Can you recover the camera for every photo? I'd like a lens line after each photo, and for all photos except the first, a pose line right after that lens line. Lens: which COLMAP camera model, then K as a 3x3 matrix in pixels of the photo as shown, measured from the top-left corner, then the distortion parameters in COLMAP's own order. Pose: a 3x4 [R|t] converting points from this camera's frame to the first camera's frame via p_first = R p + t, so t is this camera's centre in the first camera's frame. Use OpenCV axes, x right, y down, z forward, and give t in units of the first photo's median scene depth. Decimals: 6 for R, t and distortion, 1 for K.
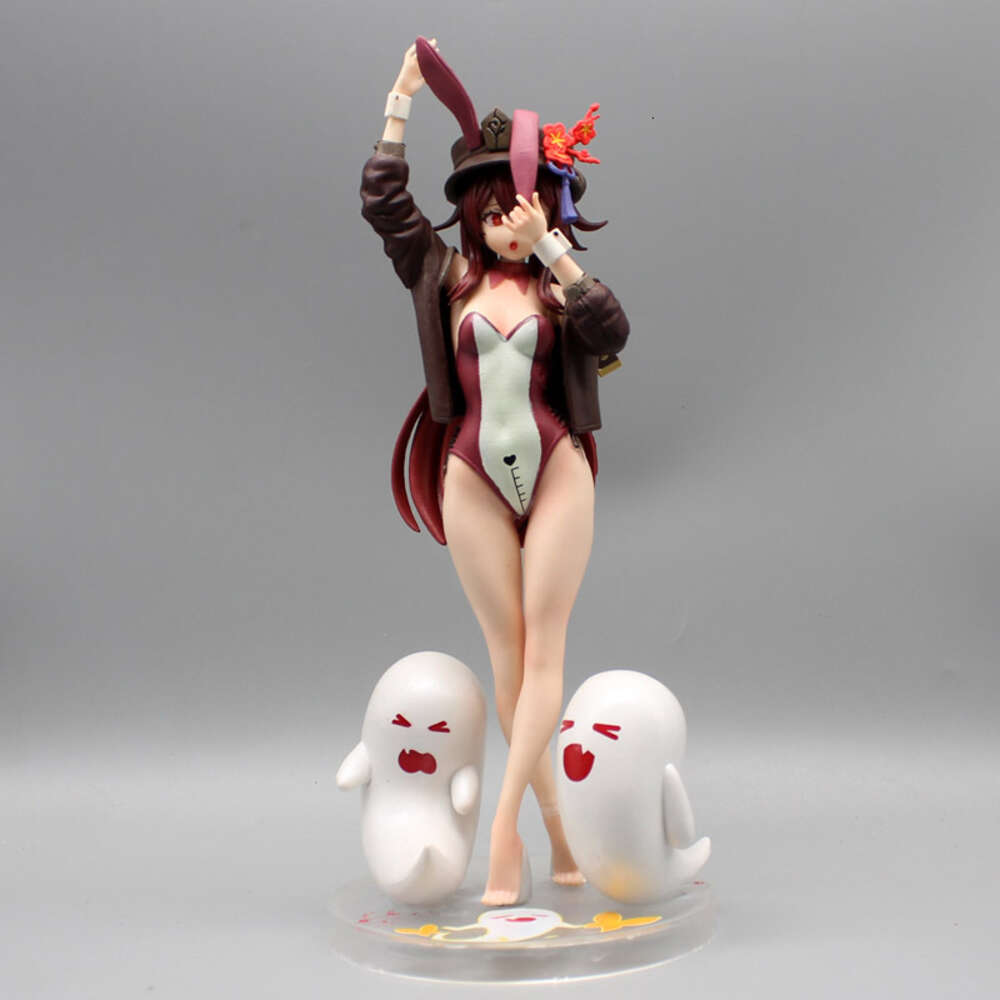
lens RADIAL K [[1878.5, 0, 500.0], [0, 1878.5, 500.0], [0, 0, 1]] dist [-0.001555, 0.031668]
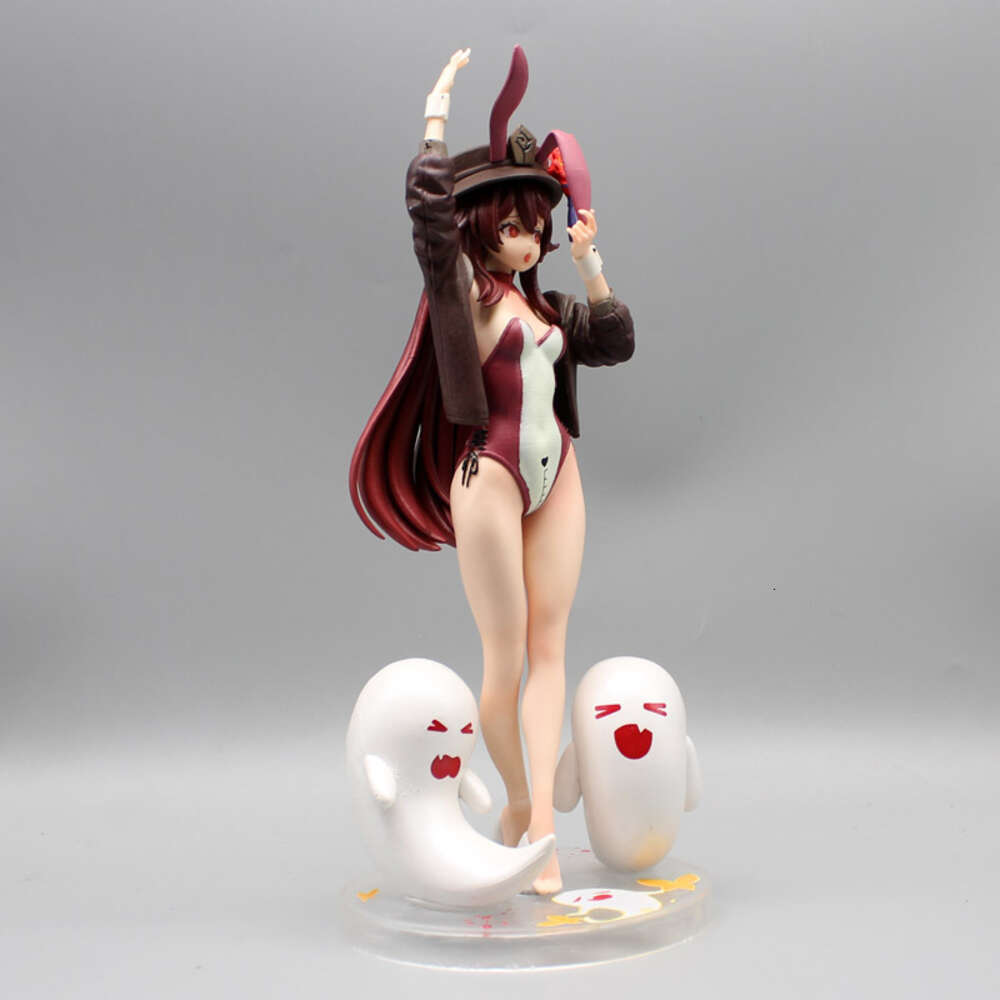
lens RADIAL K [[1878.5, 0, 500.0], [0, 1878.5, 500.0], [0, 0, 1]] dist [-0.001555, 0.031668]
pose [[0.705964, -0.001360, 0.708246, -0.745394], [0.039073, 0.998550, -0.037030, 0.037561], [-0.707169, 0.053815, 0.704993, 0.281172]]
